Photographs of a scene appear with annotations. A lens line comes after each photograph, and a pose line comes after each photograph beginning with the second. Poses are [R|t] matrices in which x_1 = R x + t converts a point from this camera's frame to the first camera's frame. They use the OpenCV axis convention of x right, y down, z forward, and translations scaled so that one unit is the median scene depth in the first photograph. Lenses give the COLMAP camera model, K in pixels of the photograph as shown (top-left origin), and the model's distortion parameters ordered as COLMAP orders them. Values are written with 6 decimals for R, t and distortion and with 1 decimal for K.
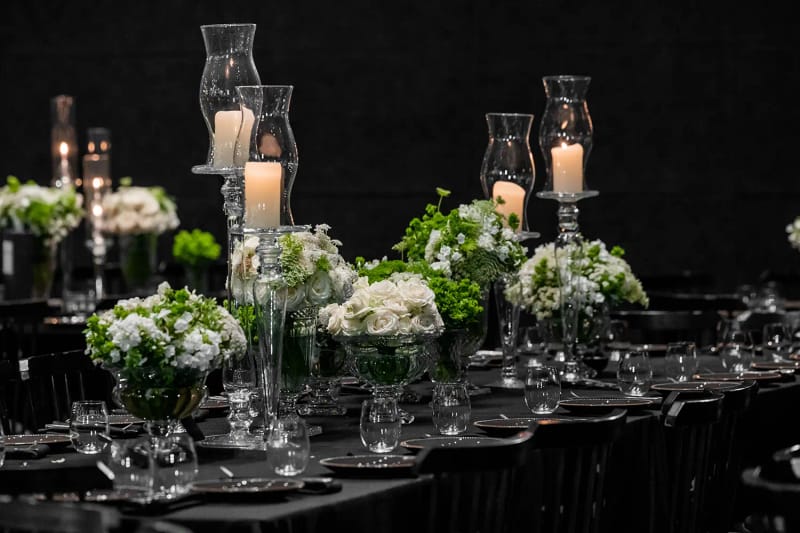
lens RADIAL K [[2805.0, 0, 400.0], [0, 2805.0, 266.5], [0, 0, 1]] dist [0.013582, -1.278566]
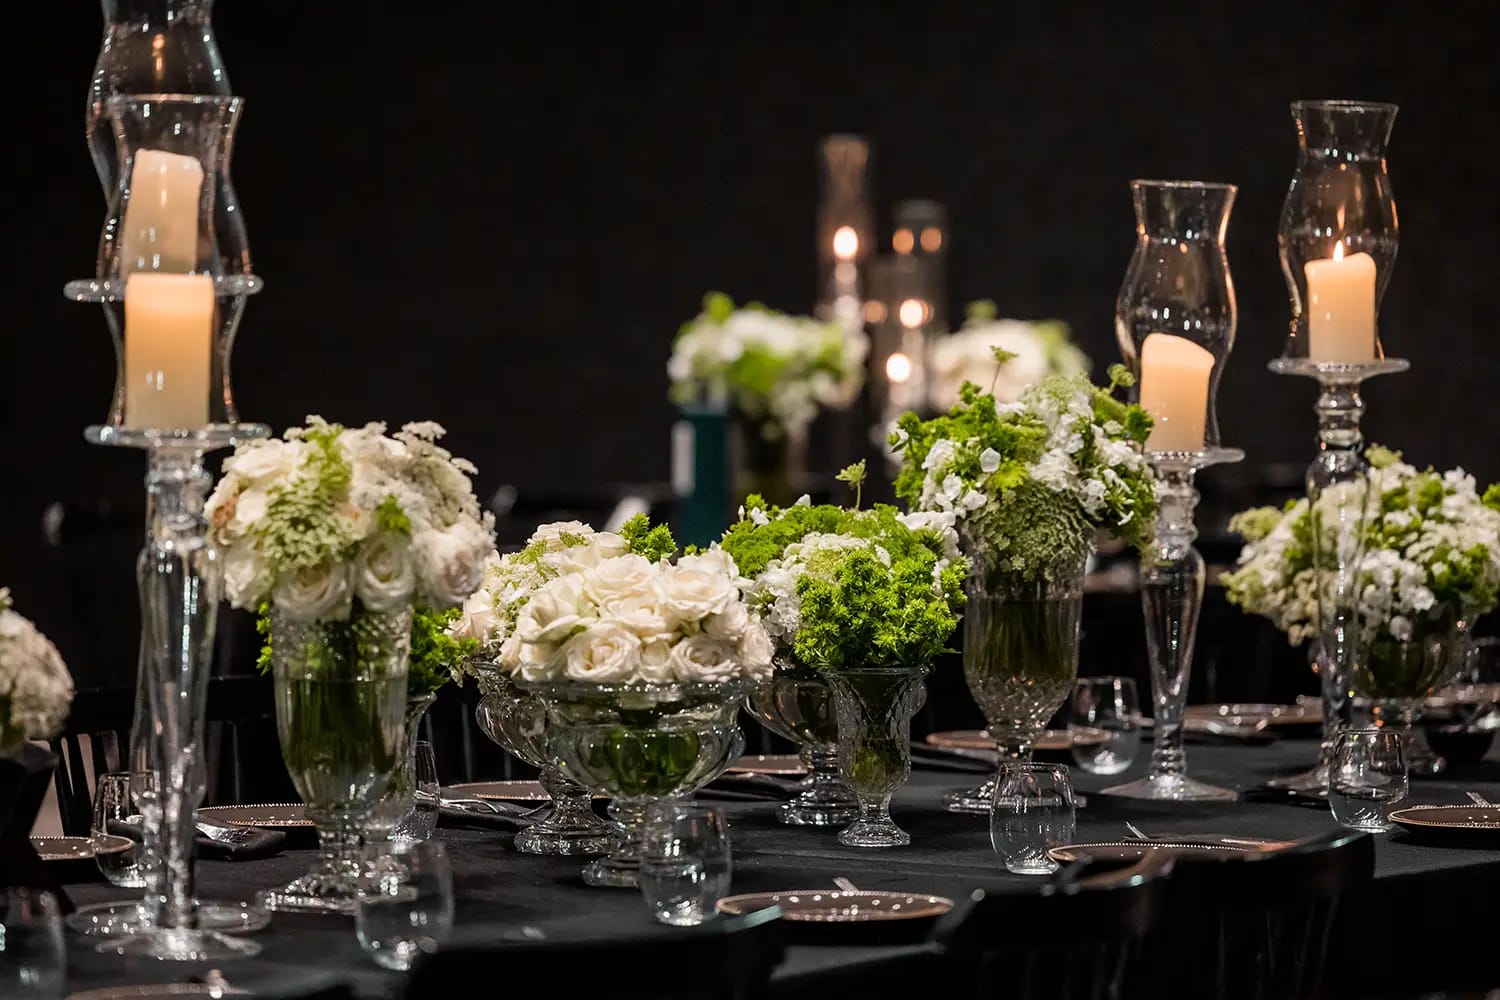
lens RADIAL K [[5259.3, 0, 750.0], [0, 5259.3, 500.0], [0, 0, 1]] dist [0.013582, -1.278566]
pose [[0.978257, 0.032175, -0.204886, 0.144508], [-0.031033, 0.999480, 0.008787, -0.009140], [0.205062, -0.002238, 0.978746, 0.166243]]
